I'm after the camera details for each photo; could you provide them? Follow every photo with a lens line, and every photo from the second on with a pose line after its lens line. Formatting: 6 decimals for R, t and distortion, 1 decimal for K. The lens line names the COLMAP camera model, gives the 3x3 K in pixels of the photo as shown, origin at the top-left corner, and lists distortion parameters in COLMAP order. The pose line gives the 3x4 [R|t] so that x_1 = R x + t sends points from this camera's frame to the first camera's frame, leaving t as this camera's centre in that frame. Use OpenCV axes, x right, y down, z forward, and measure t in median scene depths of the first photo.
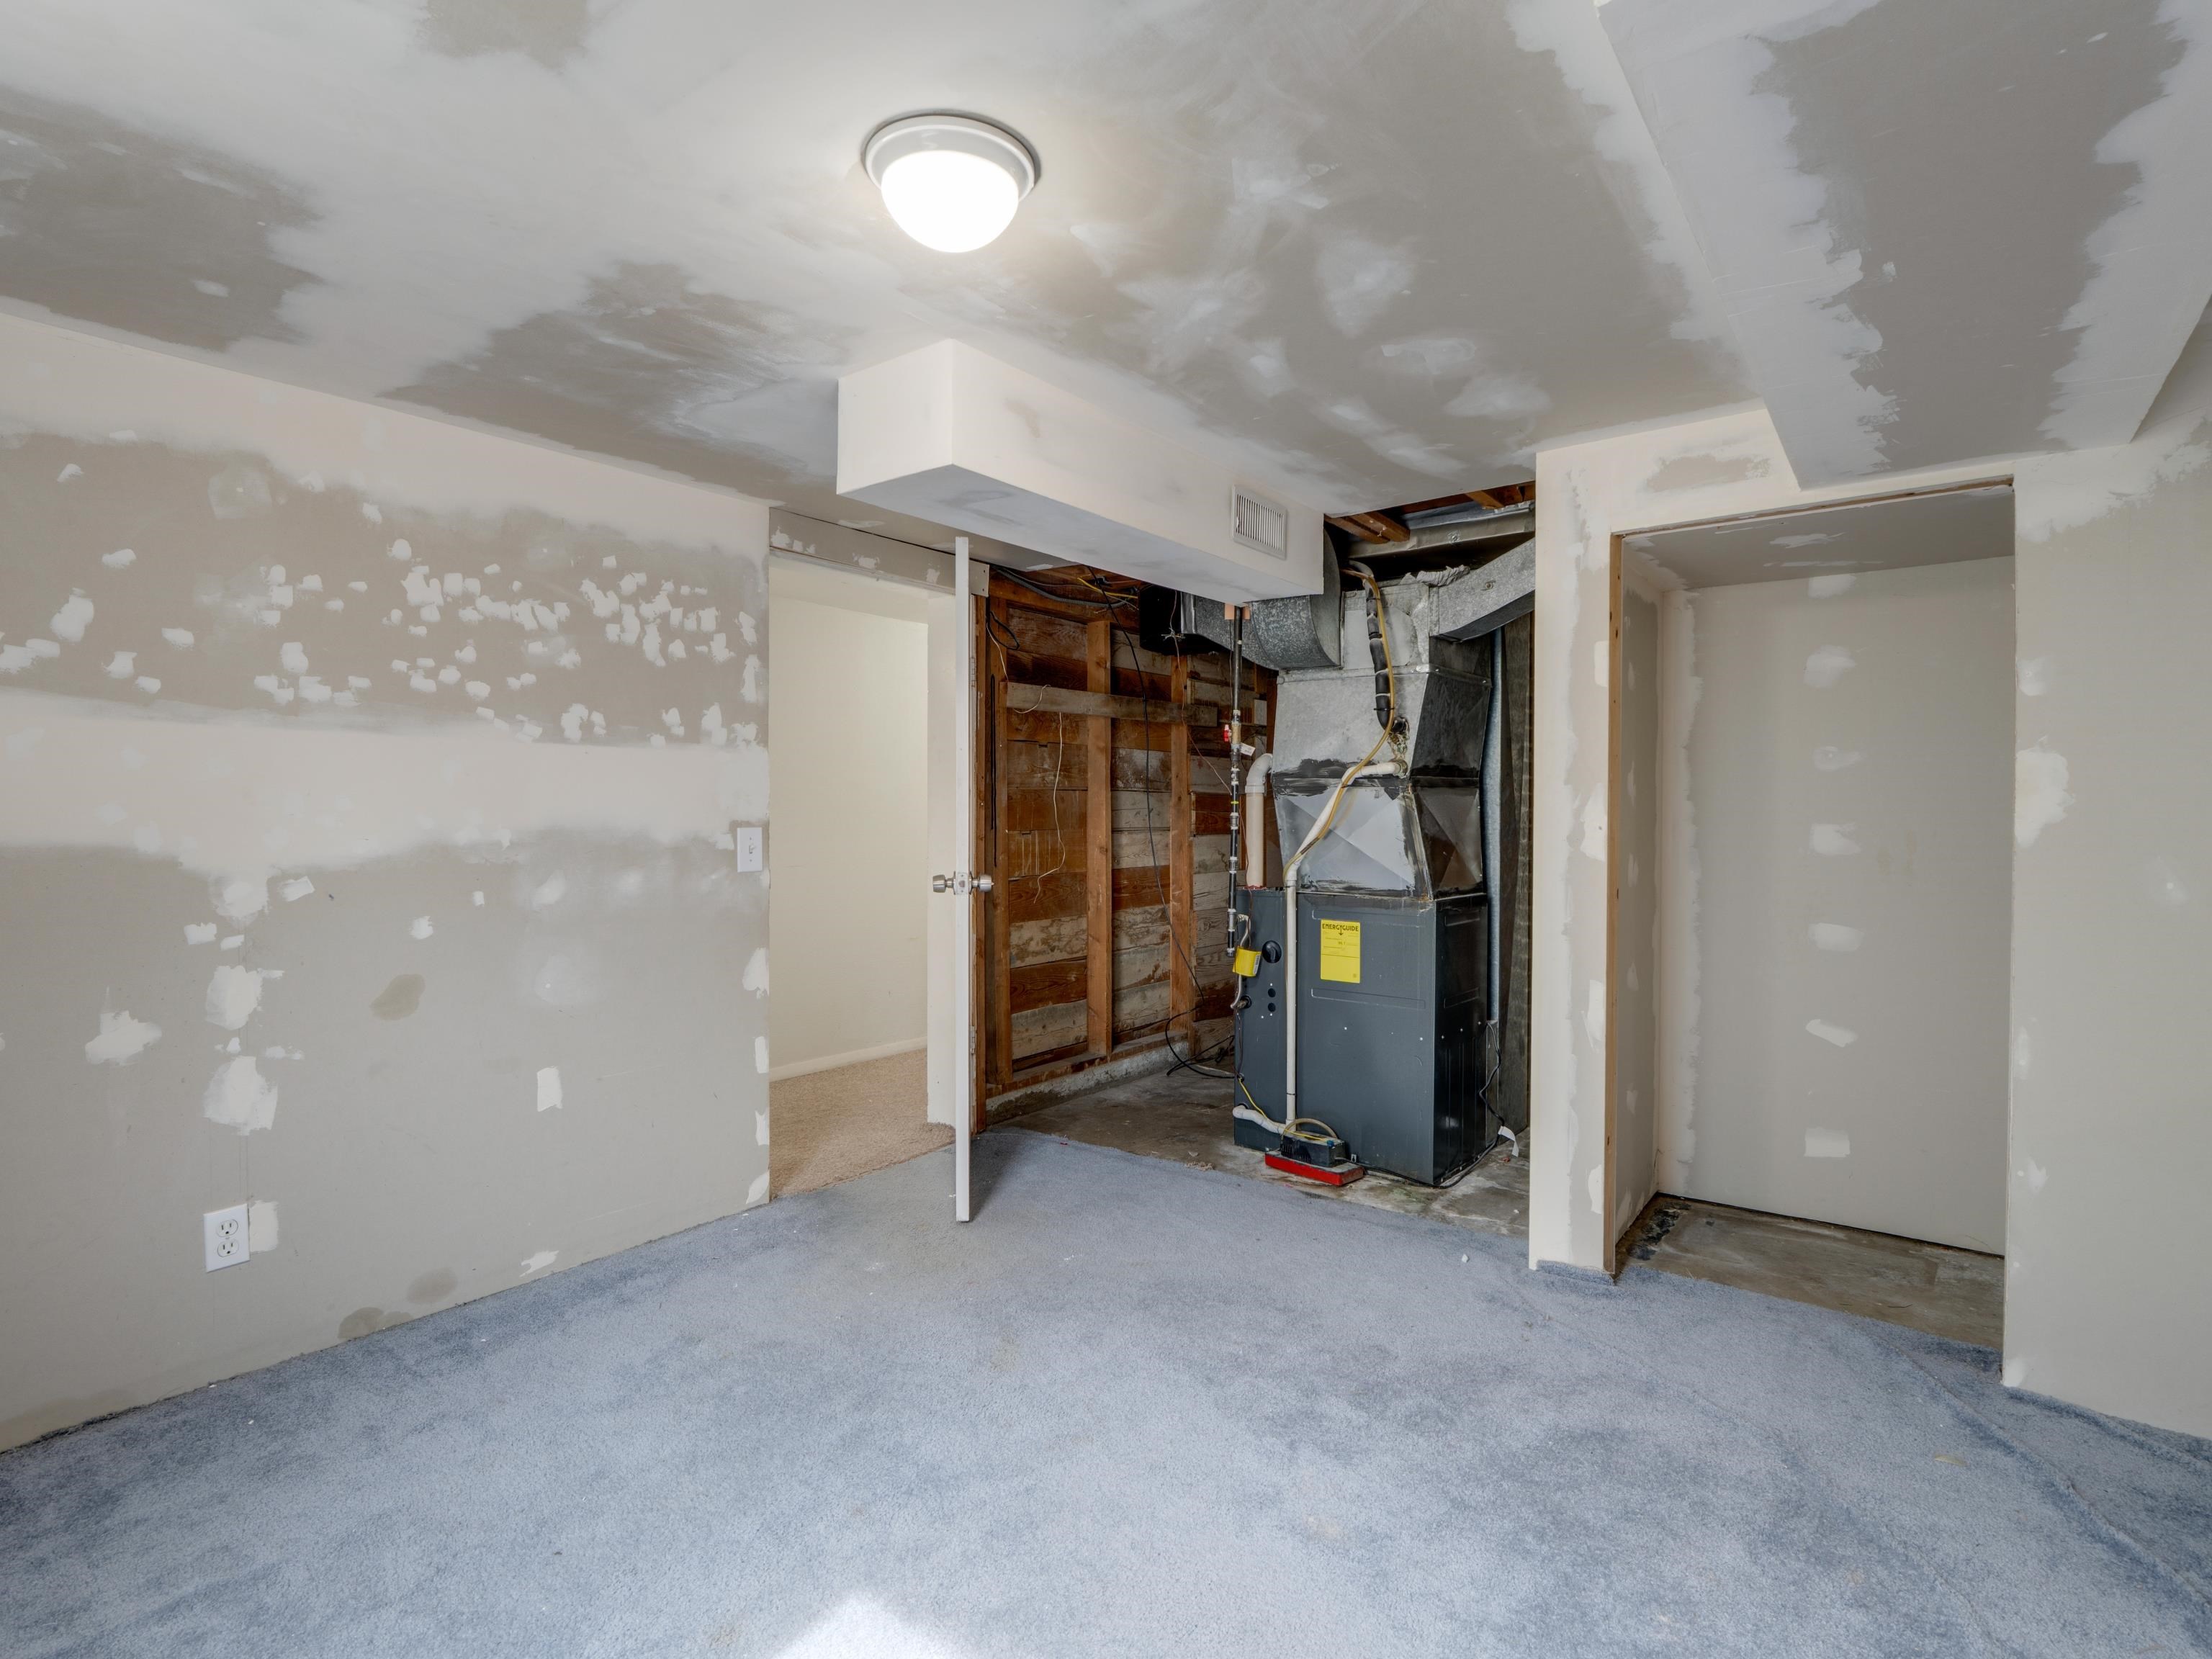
lens RADIAL K [[1093.6, 0, 1105.6], [0, 1093.6, 822.1], [0, 0, 1]] dist [-0.010689, 0.000351]
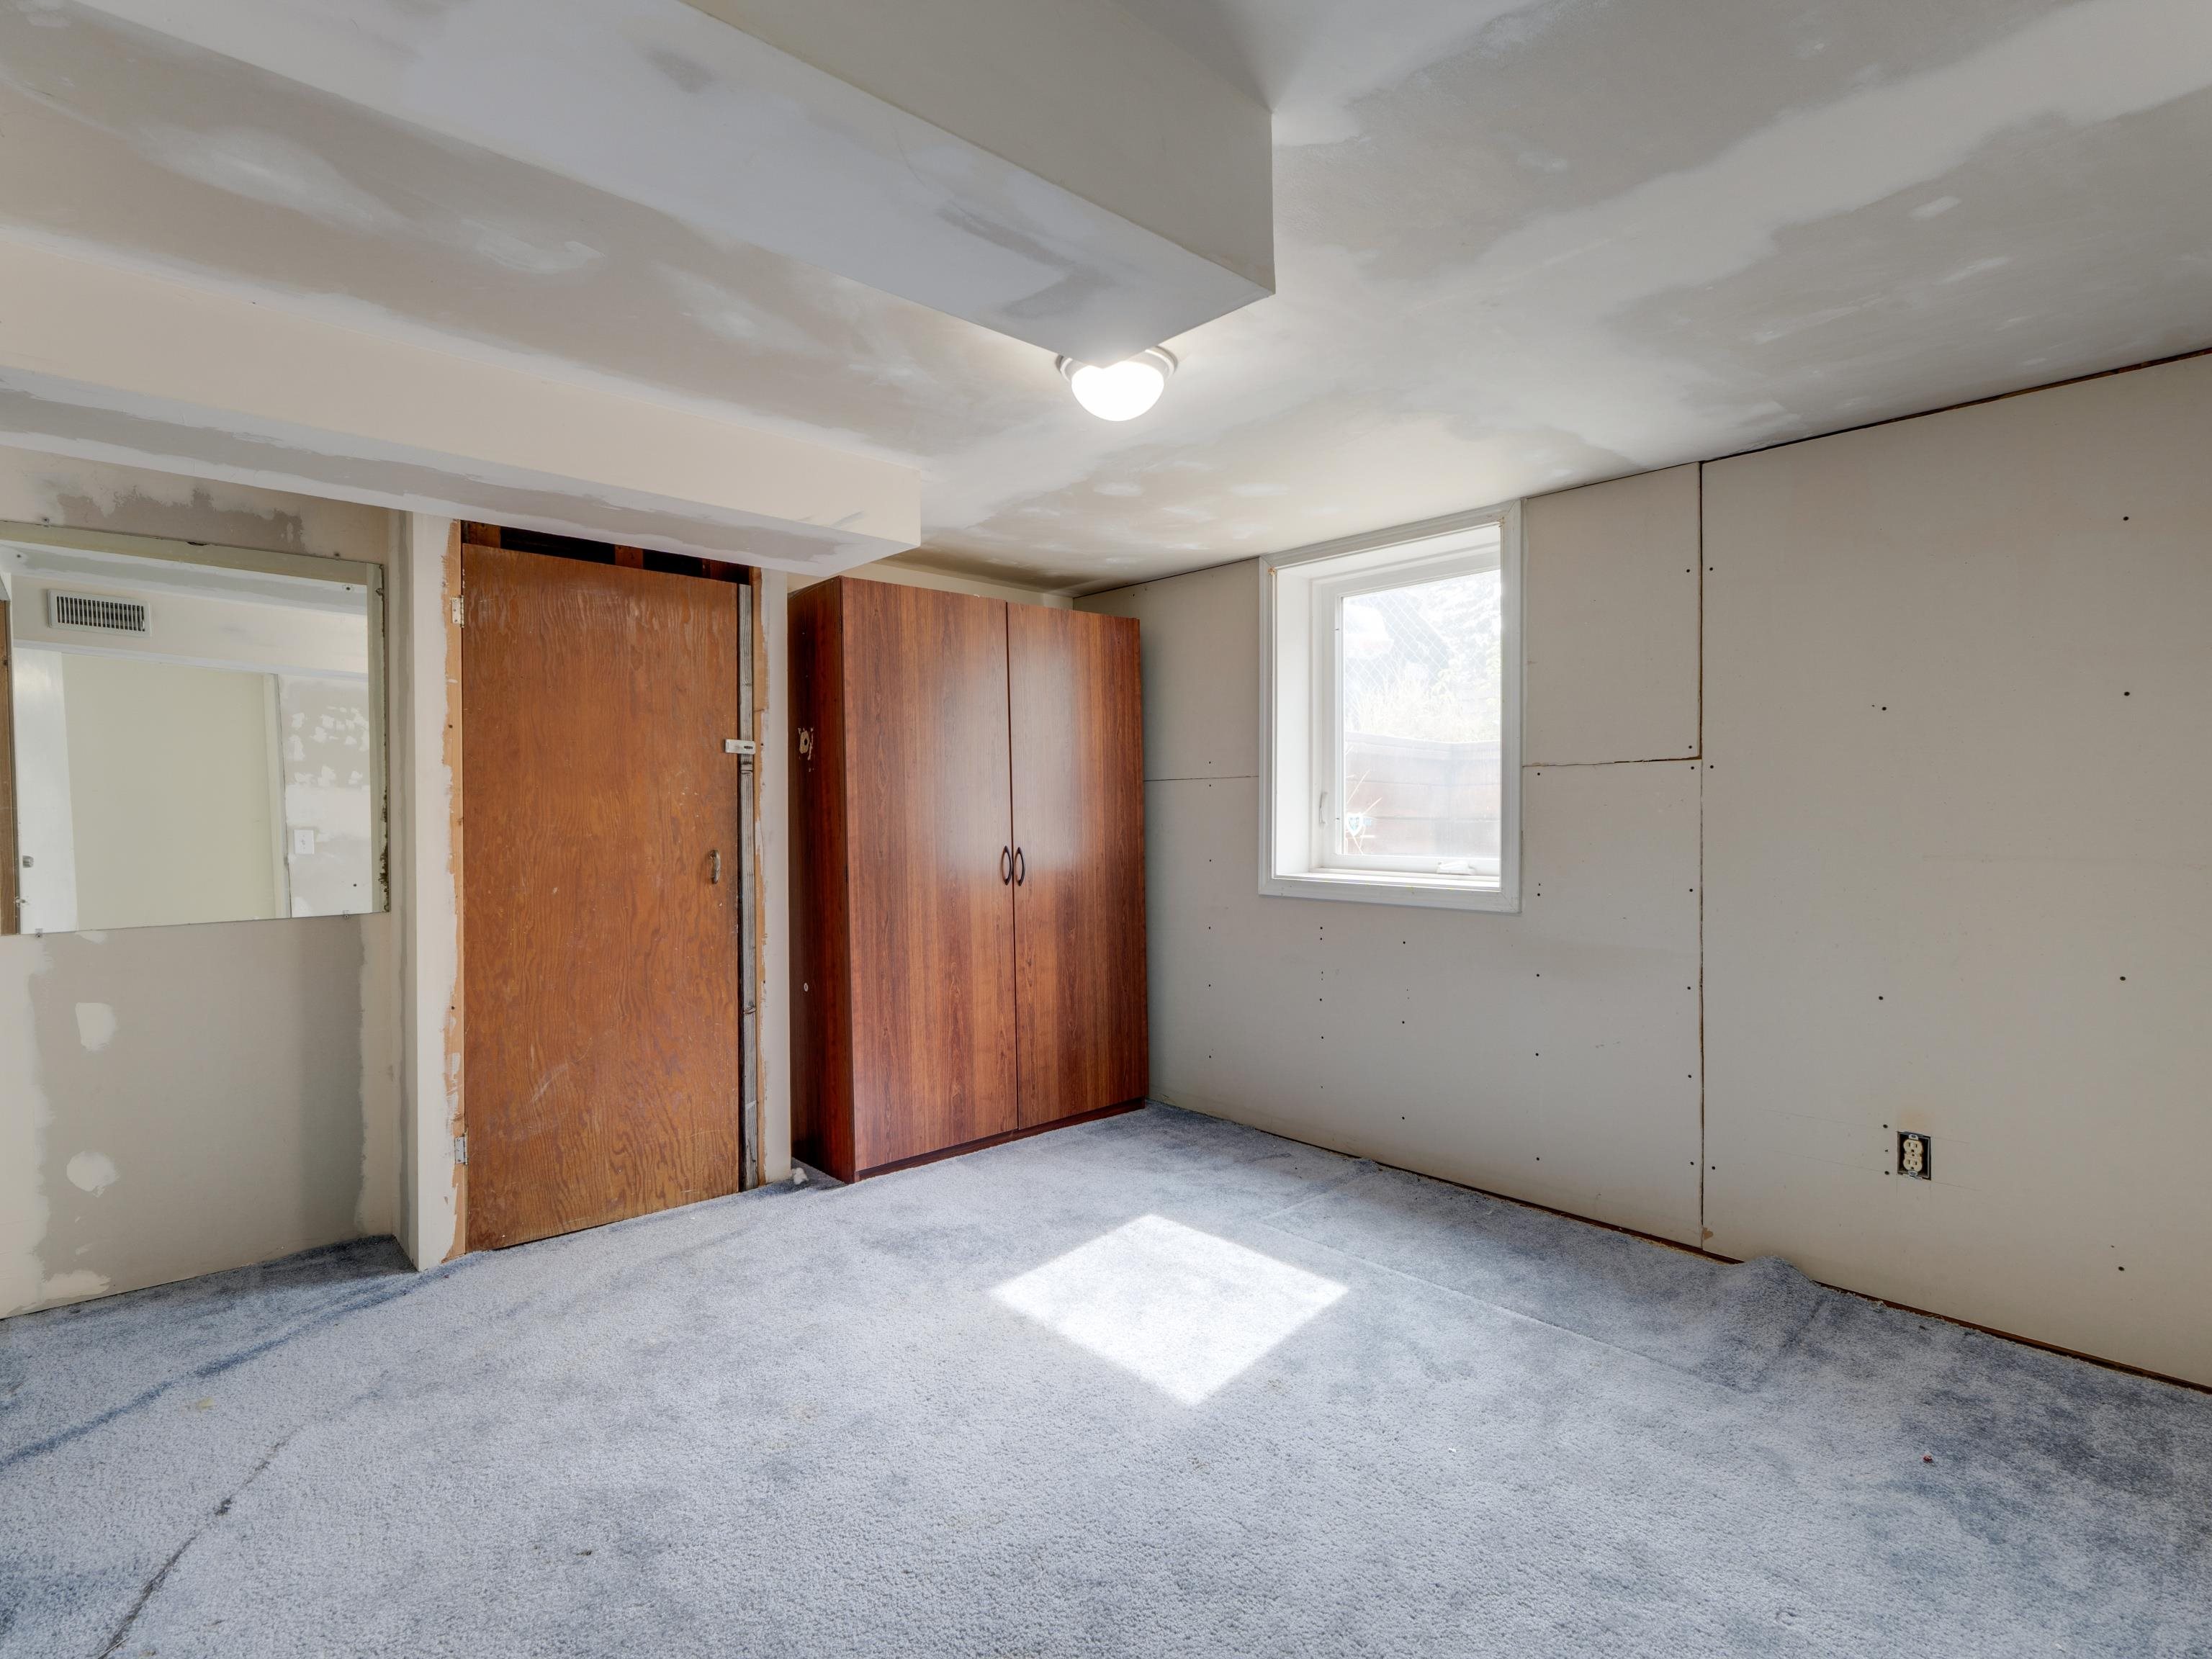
lens RADIAL K [[1093.6, 0, 1106.1], [0, 1093.6, 824.6], [0, 0, 1]] dist [-0.010689, 0.000351]
pose [[-0.983483, -0.000002, 0.180999, -0.304609], [0.004820, 0.999645, 0.026202, -0.015036], [-0.180935, 0.026641, -0.983134, 1.895319]]
